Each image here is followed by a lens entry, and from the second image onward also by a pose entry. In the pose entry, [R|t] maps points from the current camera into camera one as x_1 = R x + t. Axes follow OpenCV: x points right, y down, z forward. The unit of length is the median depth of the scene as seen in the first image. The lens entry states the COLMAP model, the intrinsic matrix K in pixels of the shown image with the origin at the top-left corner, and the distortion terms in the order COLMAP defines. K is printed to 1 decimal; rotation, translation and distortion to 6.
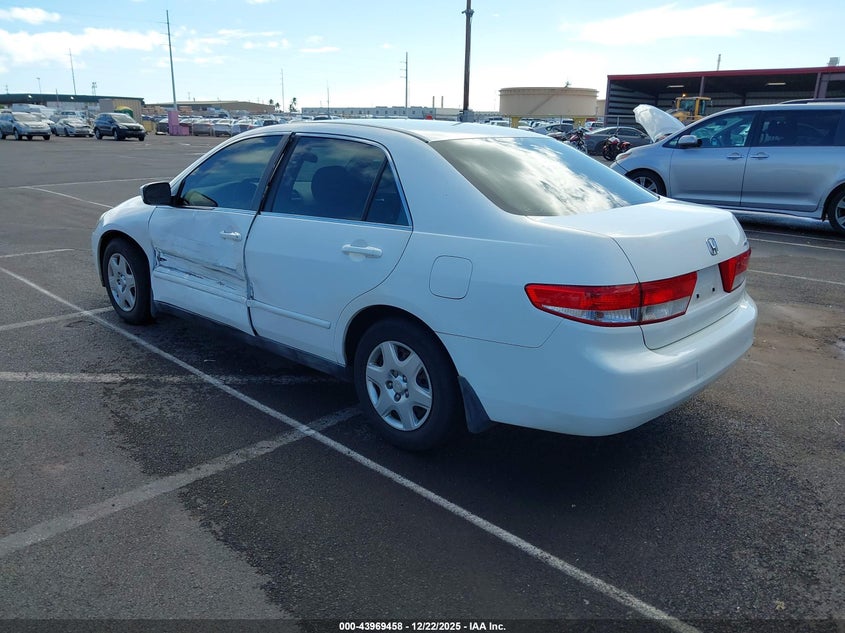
lens RADIAL K [[655.3, 0, 419.0], [0, 655.3, 317.4], [0, 0, 1]] dist [-0.000648, -0.006602]
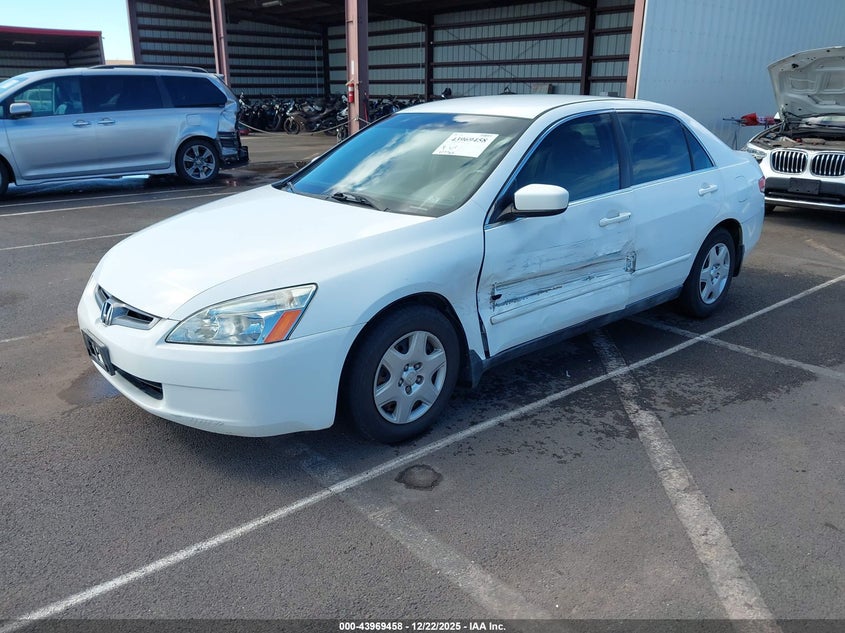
lens RADIAL K [[655.3, 0, 418.5], [0, 655.3, 314.7], [0, 0, 1]] dist [-0.000648, -0.006602]
pose [[0.120988, -0.326904, 0.937281, -1.236004], [0.275778, 0.918116, 0.284621, -0.339697], [-0.953577, 0.224046, 0.201234, 1.072604]]
